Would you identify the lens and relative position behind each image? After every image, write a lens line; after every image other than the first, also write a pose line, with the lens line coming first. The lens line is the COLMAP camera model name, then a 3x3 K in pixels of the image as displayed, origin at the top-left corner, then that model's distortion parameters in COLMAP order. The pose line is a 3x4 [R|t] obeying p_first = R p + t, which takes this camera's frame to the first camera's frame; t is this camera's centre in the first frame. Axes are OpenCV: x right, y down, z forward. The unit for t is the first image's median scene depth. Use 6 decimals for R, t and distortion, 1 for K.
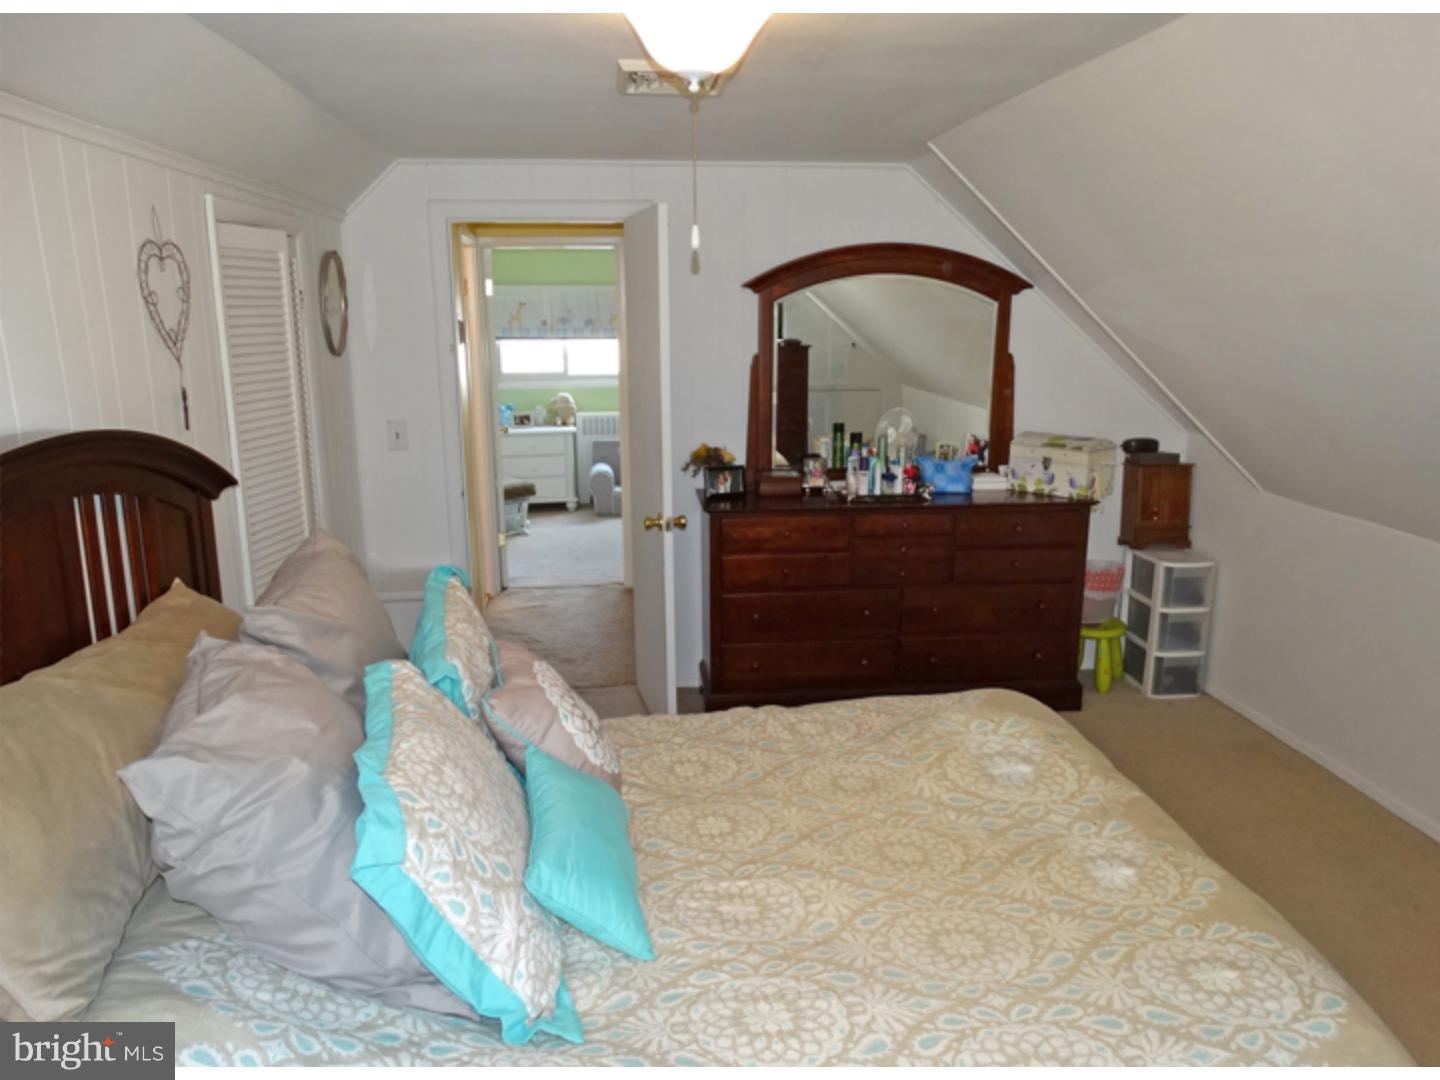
lens RADIAL K [[1031.2, 0, 719.4], [0, 1031.2, 538.8], [0, 0, 1]] dist [-0.001735, -0.003527]
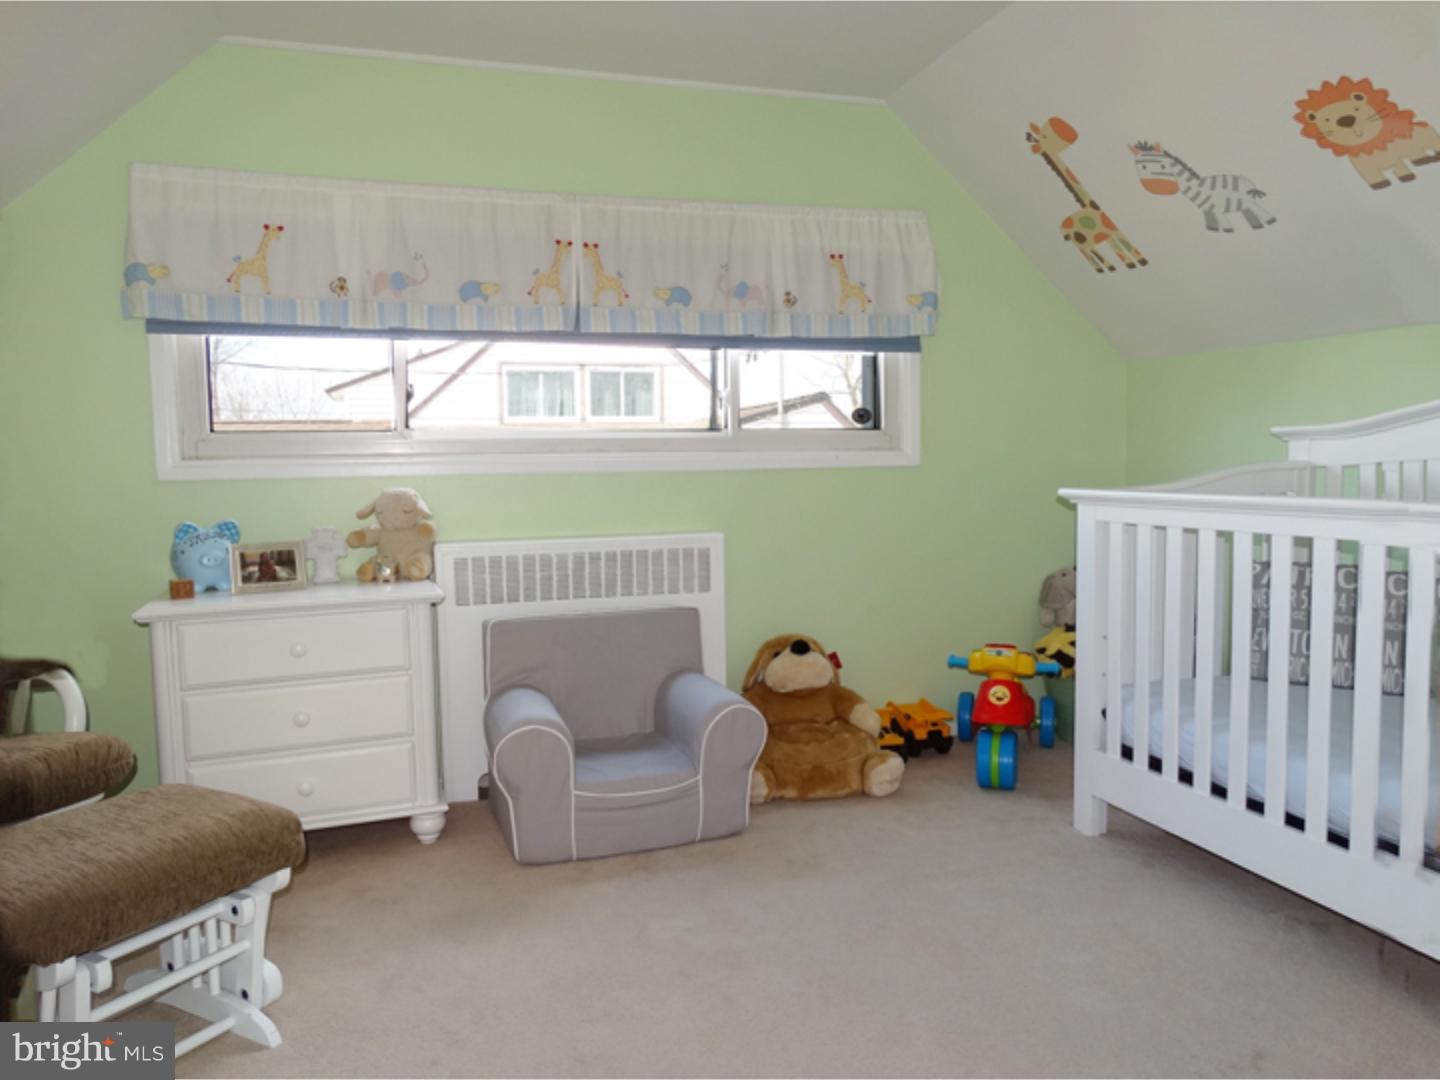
lens RADIAL K [[1031.2, 0, 719.1], [0, 1031.2, 539.9], [0, 0, 1]] dist [-0.001735, -0.003527]
pose [[0.981329, -0.019668, 0.191330, -0.112503], [0.045009, 0.990620, -0.129020, -0.074513], [-0.186998, 0.135223, 0.973009, 0.648633]]
